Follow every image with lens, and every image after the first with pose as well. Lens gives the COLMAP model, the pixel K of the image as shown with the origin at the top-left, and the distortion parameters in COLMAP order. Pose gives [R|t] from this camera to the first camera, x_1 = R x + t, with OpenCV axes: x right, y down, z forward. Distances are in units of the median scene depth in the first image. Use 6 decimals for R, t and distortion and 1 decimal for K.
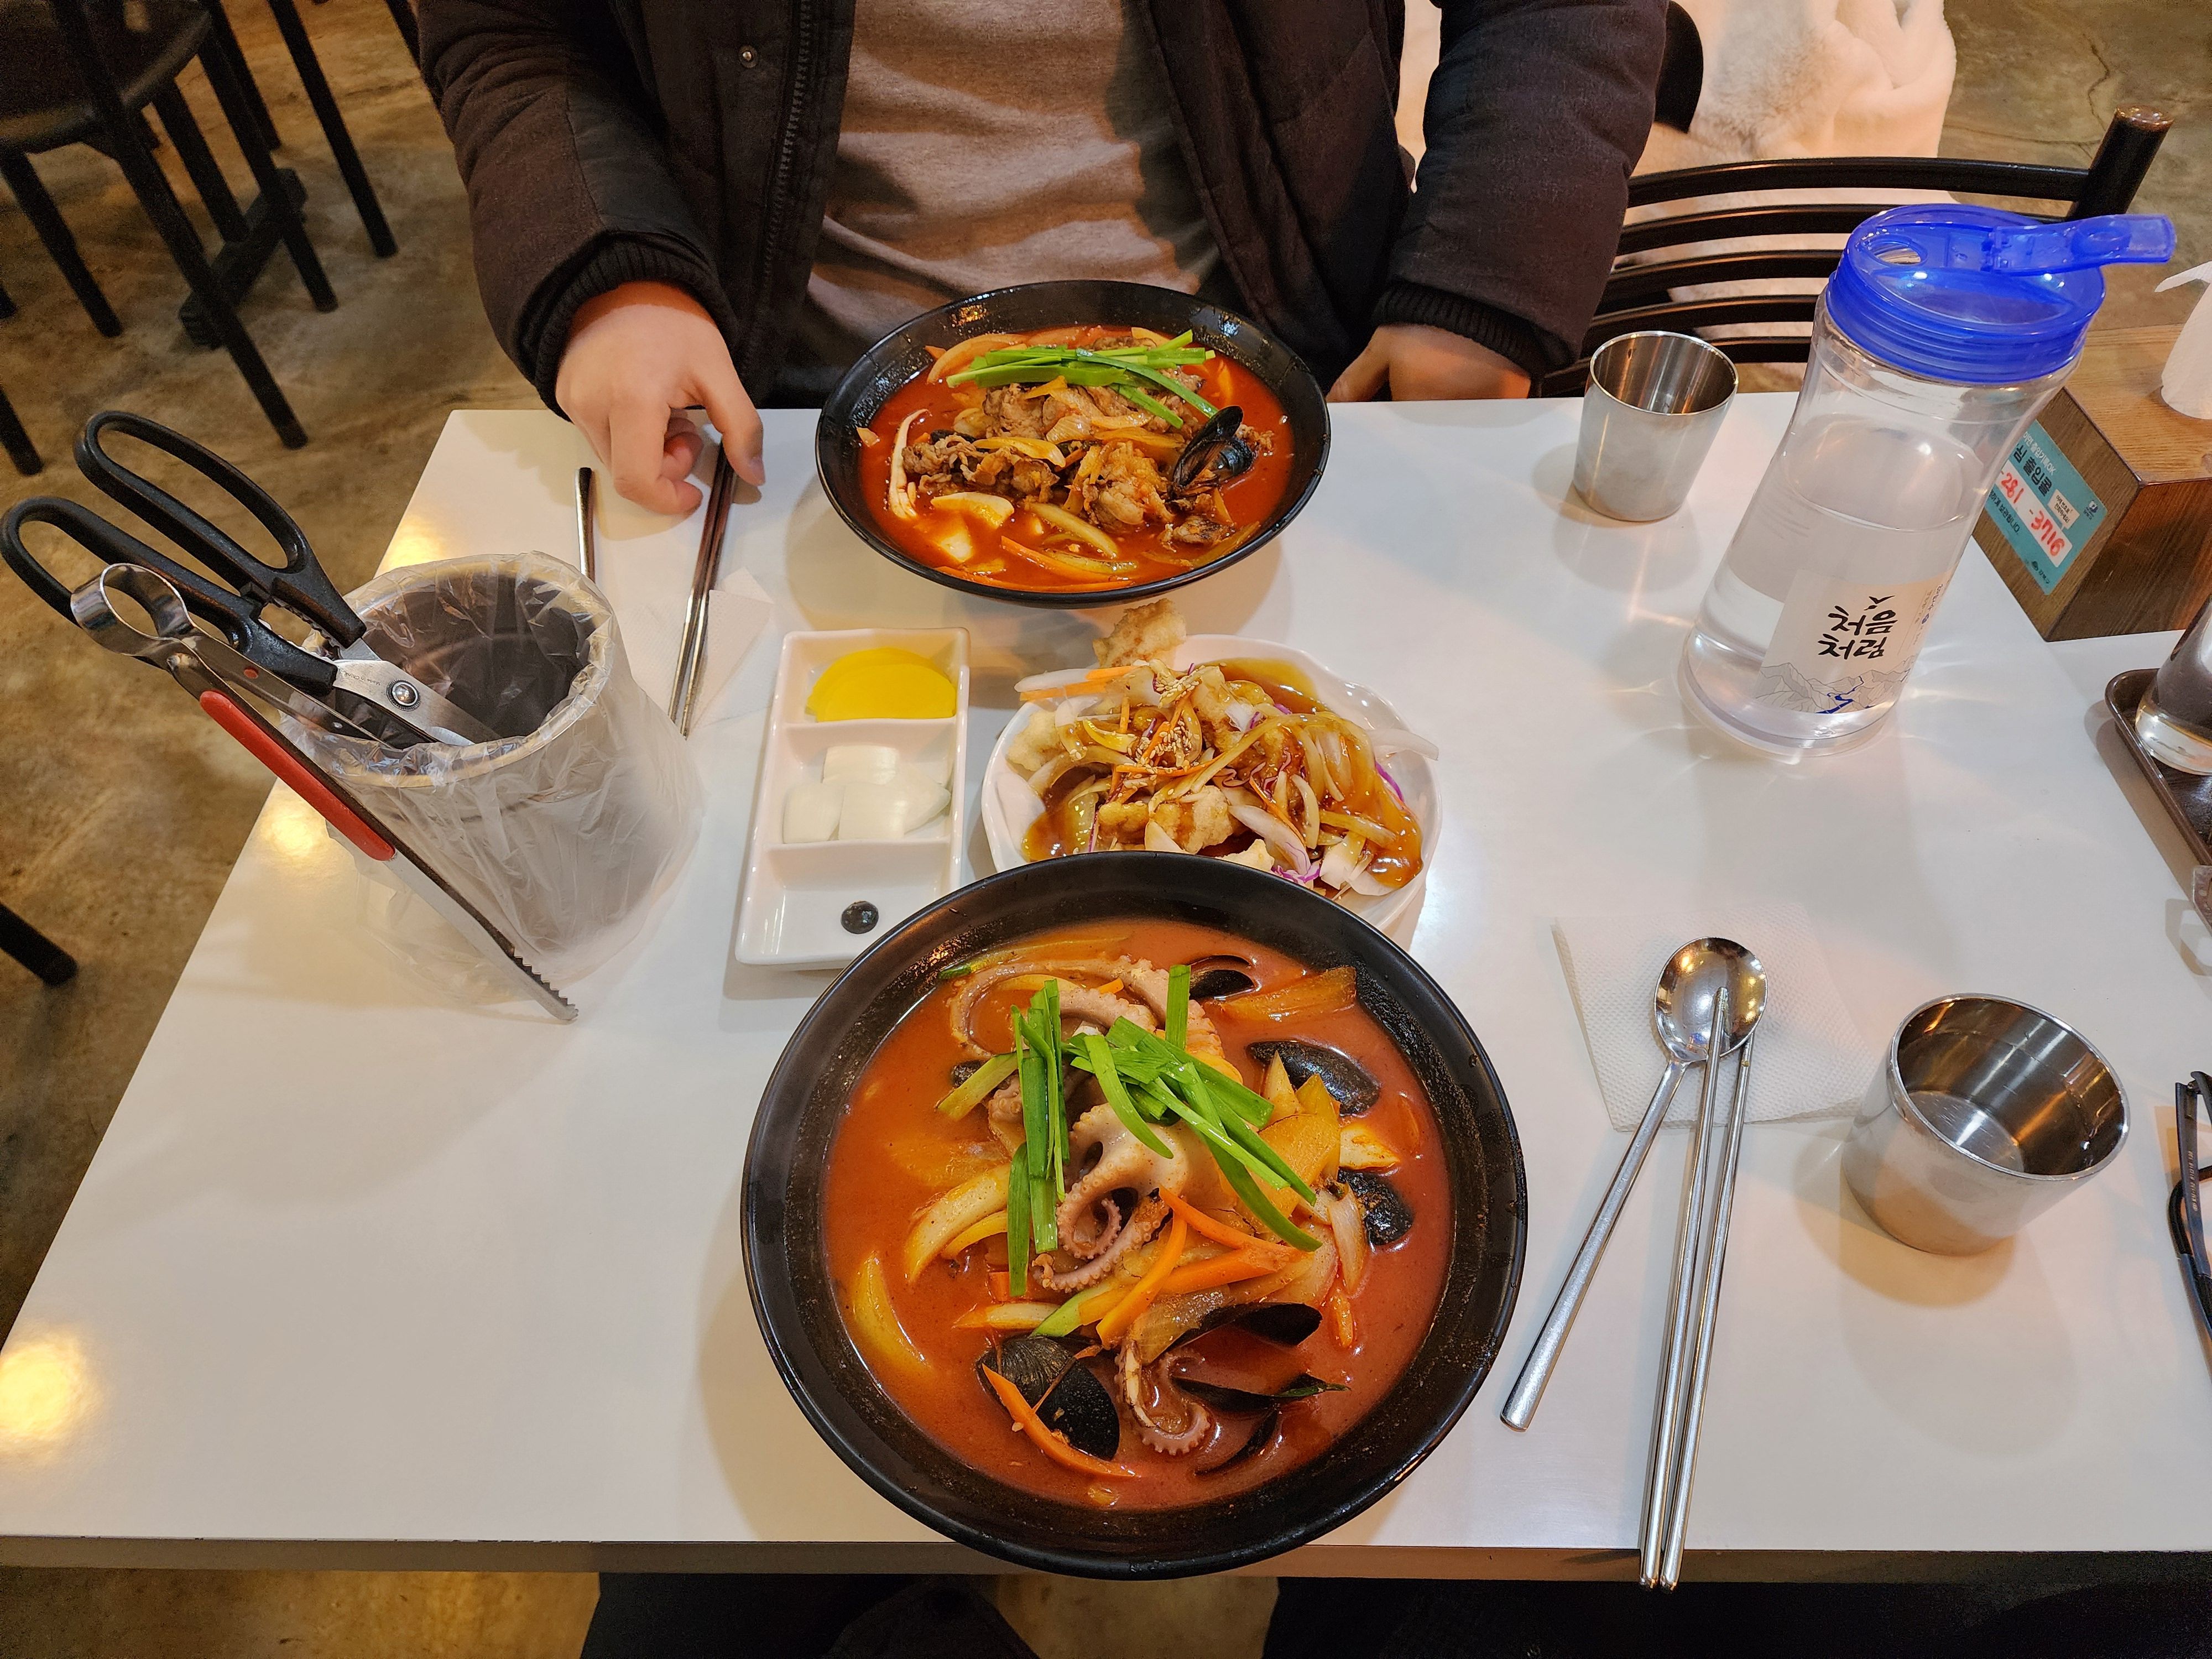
lens RADIAL K [[1452.9, 0, 1110.2], [0, 1452.9, 800.1], [0, 0, 1]] dist [0.025139, 0.001230]
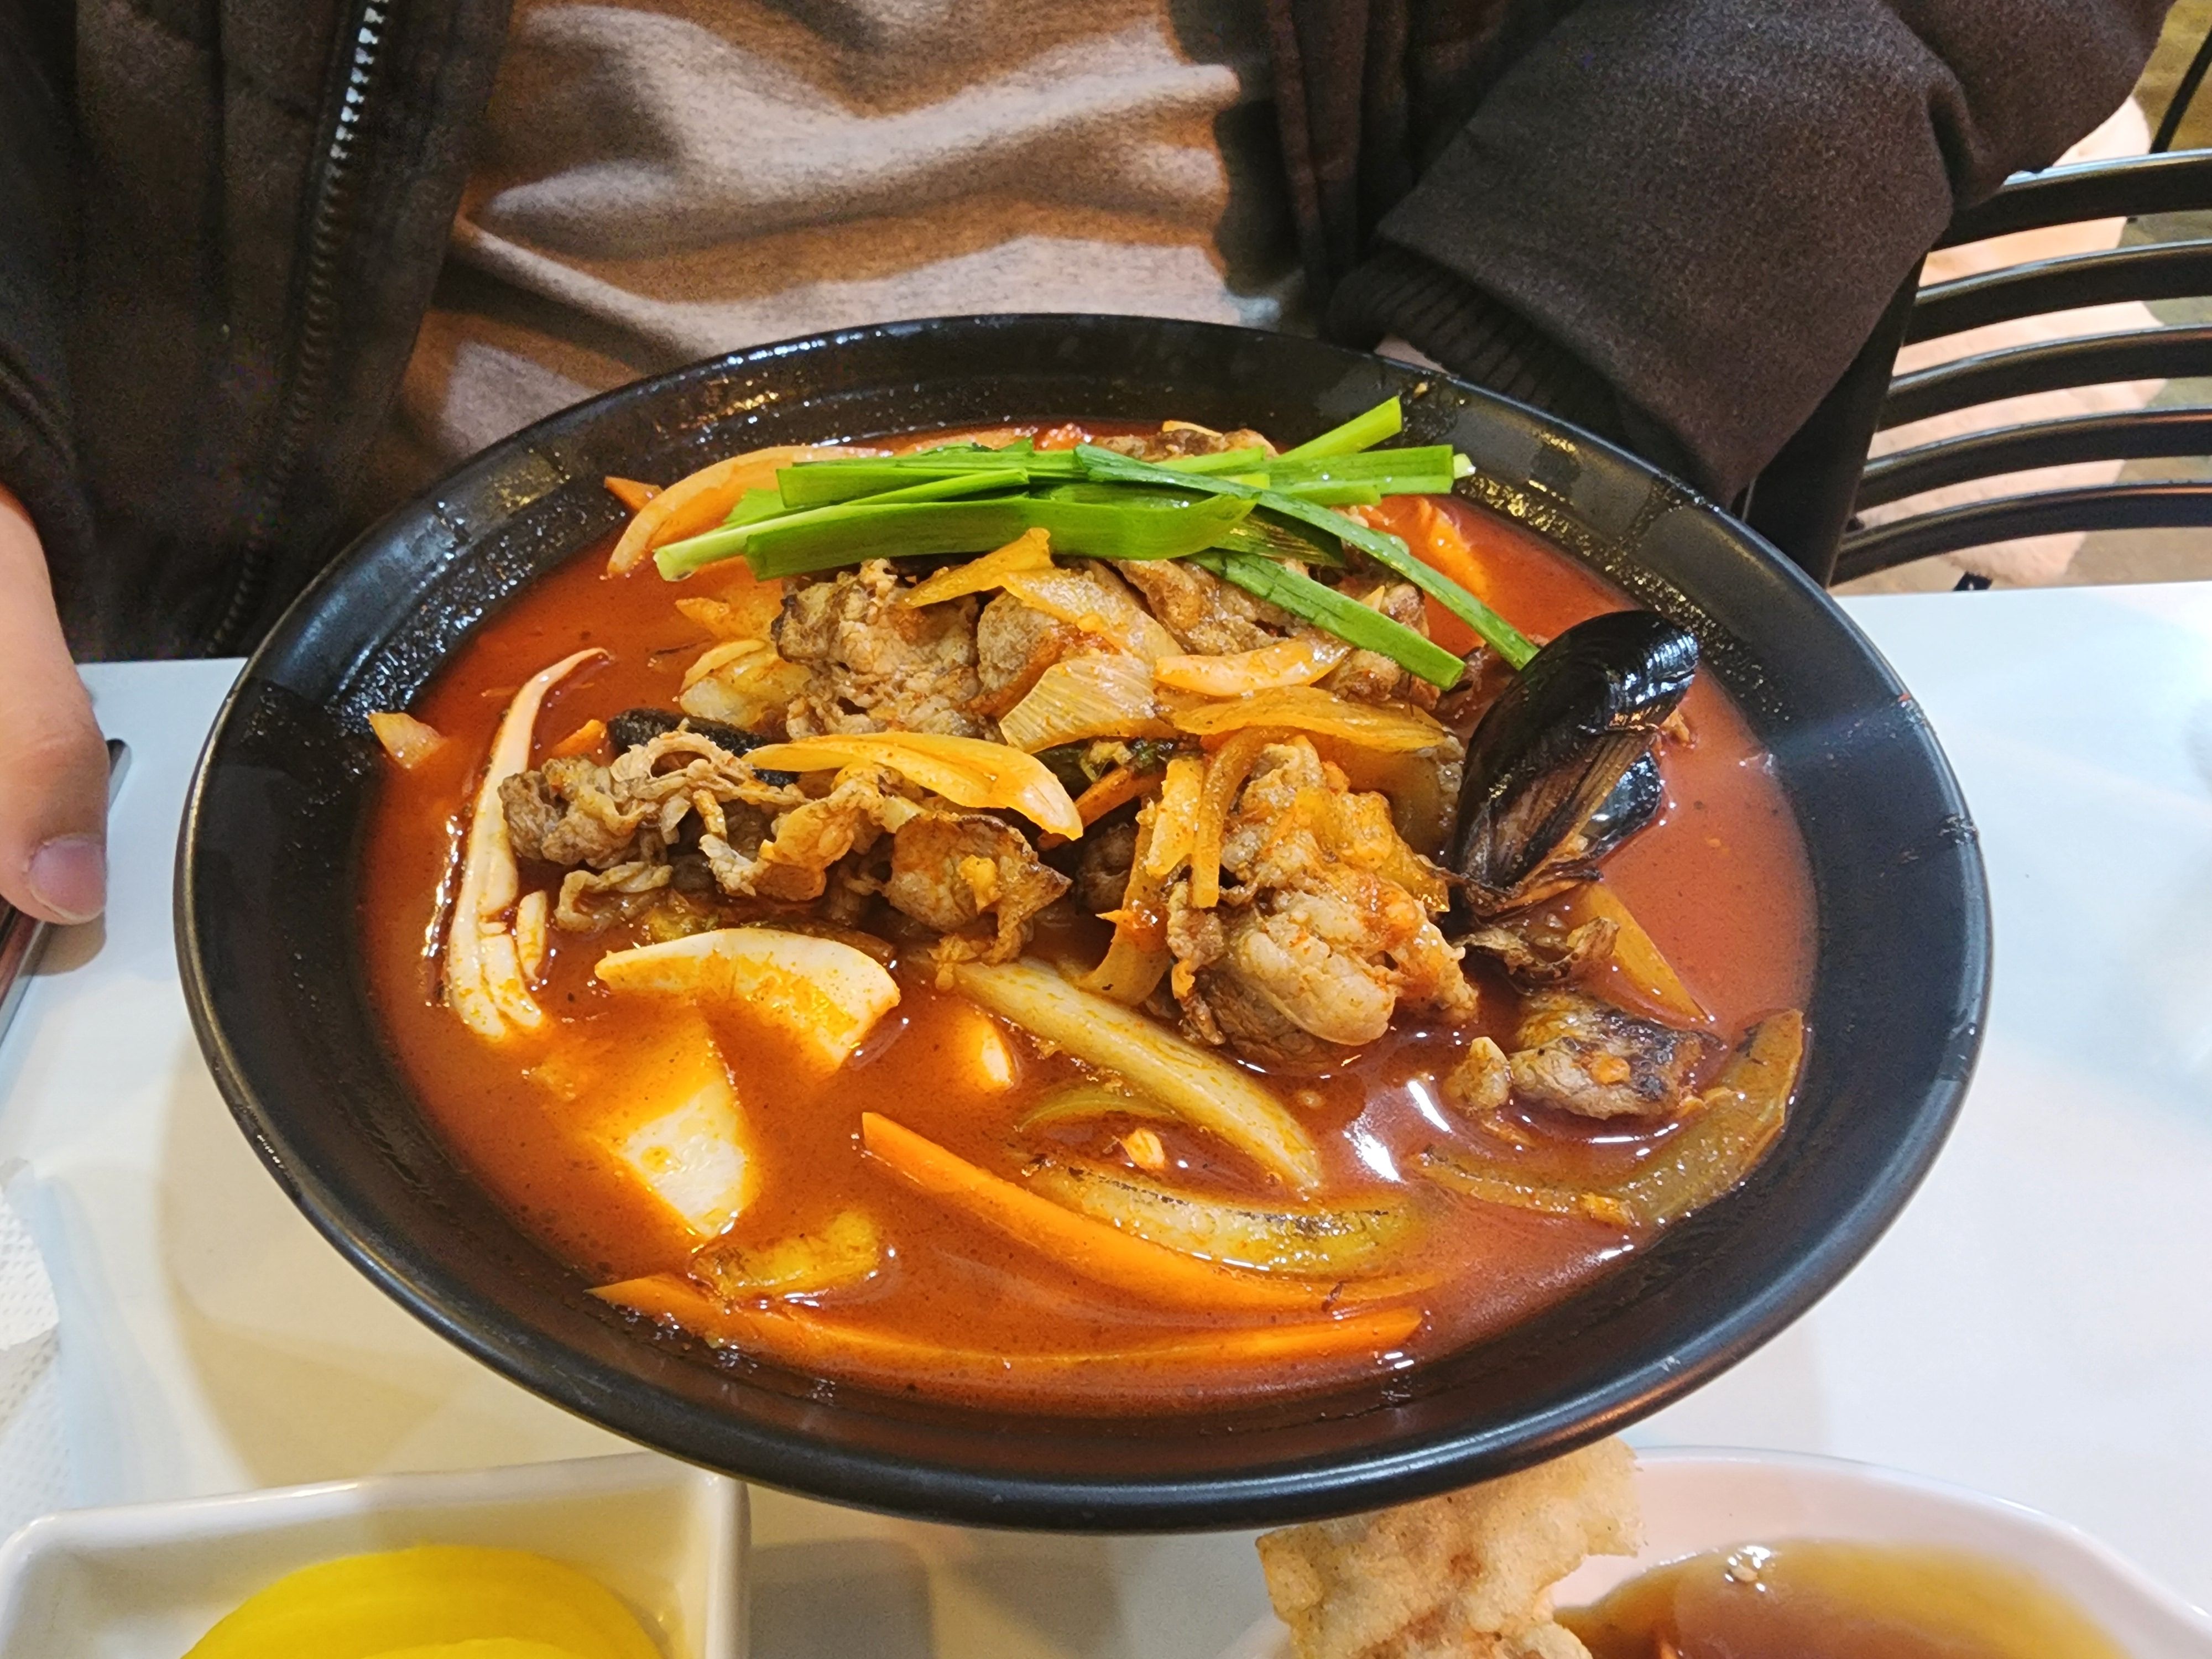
lens RADIAL K [[1549.2, 0, 1065.0], [0, 1549.2, 825.9], [0, 0, 1]] dist [-0.001235, 0.006075]
pose [[0.993820, -0.039268, 0.103826, -0.063629], [0.053699, 0.988684, -0.140070, -0.186330], [-0.097151, 0.144779, 0.984683, 0.696648]]
